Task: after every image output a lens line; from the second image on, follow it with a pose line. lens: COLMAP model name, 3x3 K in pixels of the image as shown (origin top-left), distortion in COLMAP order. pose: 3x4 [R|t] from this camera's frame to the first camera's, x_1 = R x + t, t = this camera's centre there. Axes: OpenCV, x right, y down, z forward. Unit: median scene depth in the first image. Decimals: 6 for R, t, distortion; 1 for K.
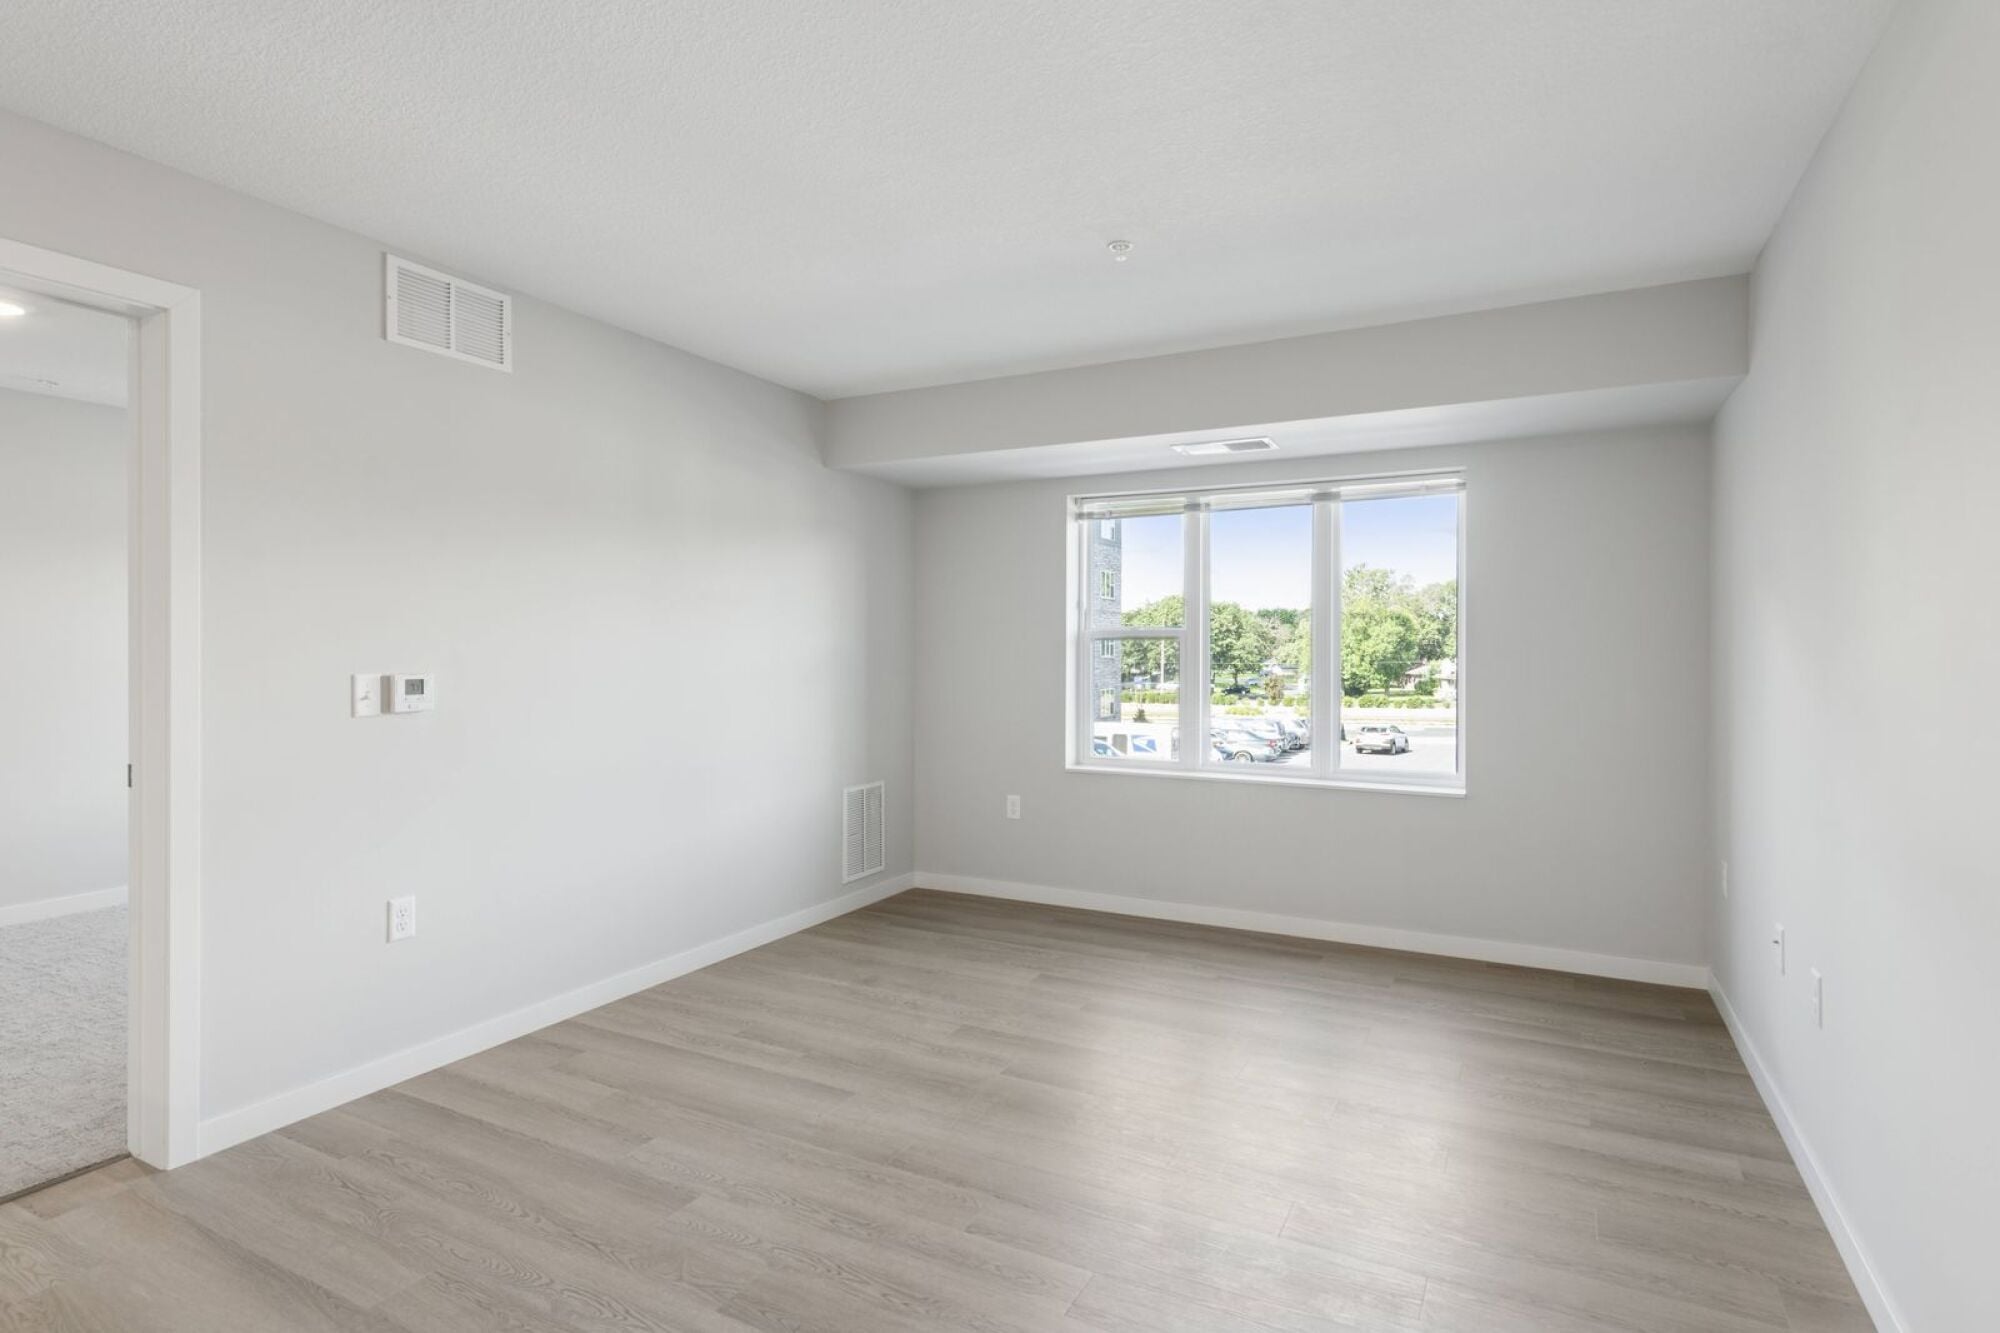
lens RADIAL K [[990.5, 0, 1004.8], [0, 990.5, 617.8], [0, 0, 1]] dist [0.002410, -0.003023]
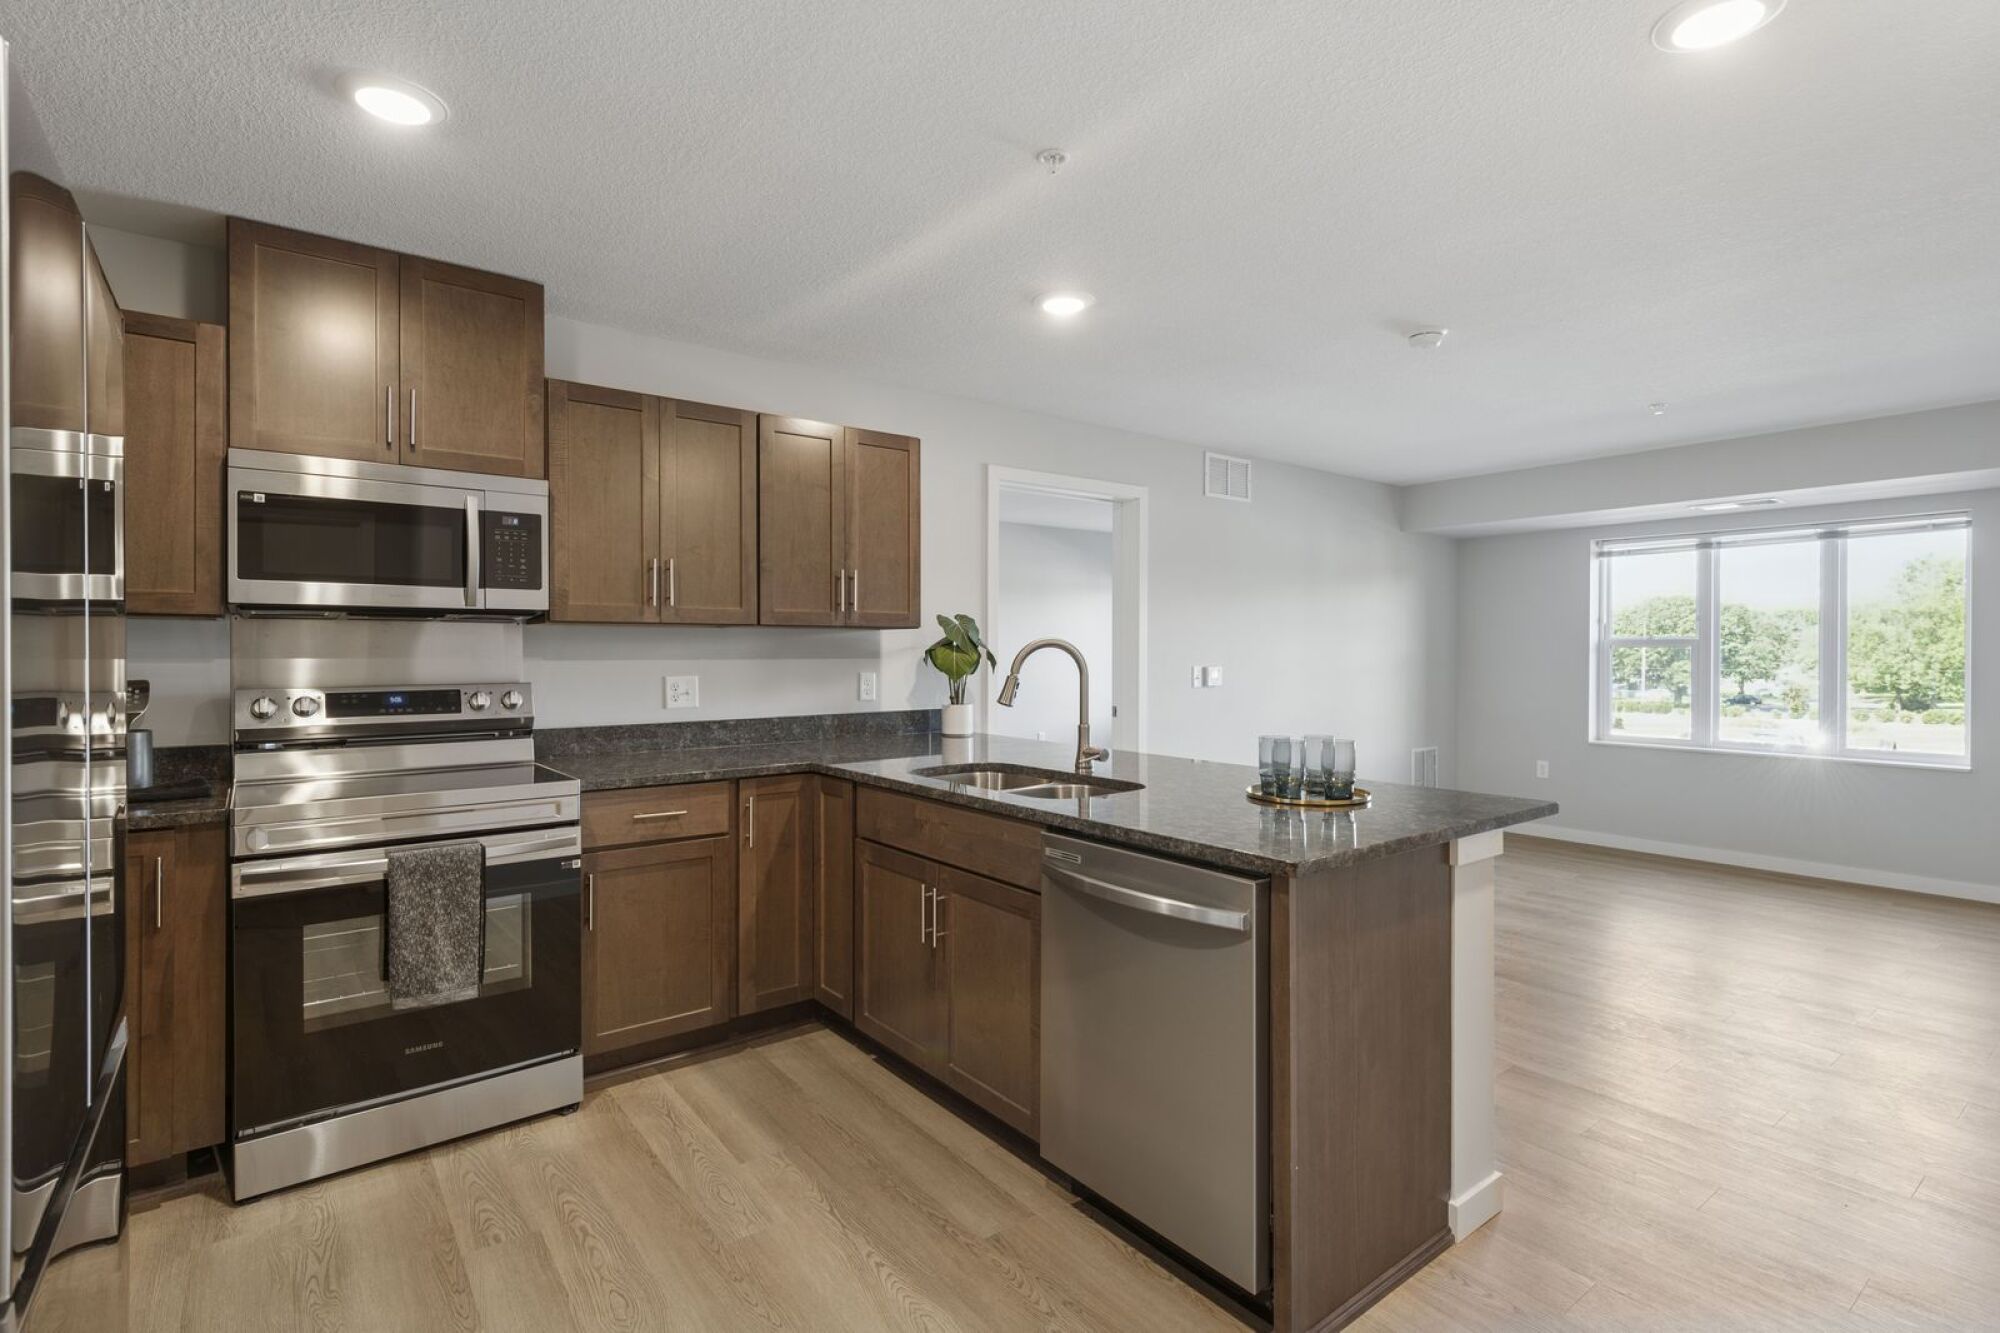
lens RADIAL K [[927.5, 0, 1005.2], [0, 927.5, 653.3], [0, 0, 1]] dist [0.003207, -0.002457]
pose [[0.904046, -0.000534, -0.427435, -0.023699], [0.013466, 0.999538, 0.027232, -0.002958], [0.427223, -0.030375, 0.903636, -0.099027]]
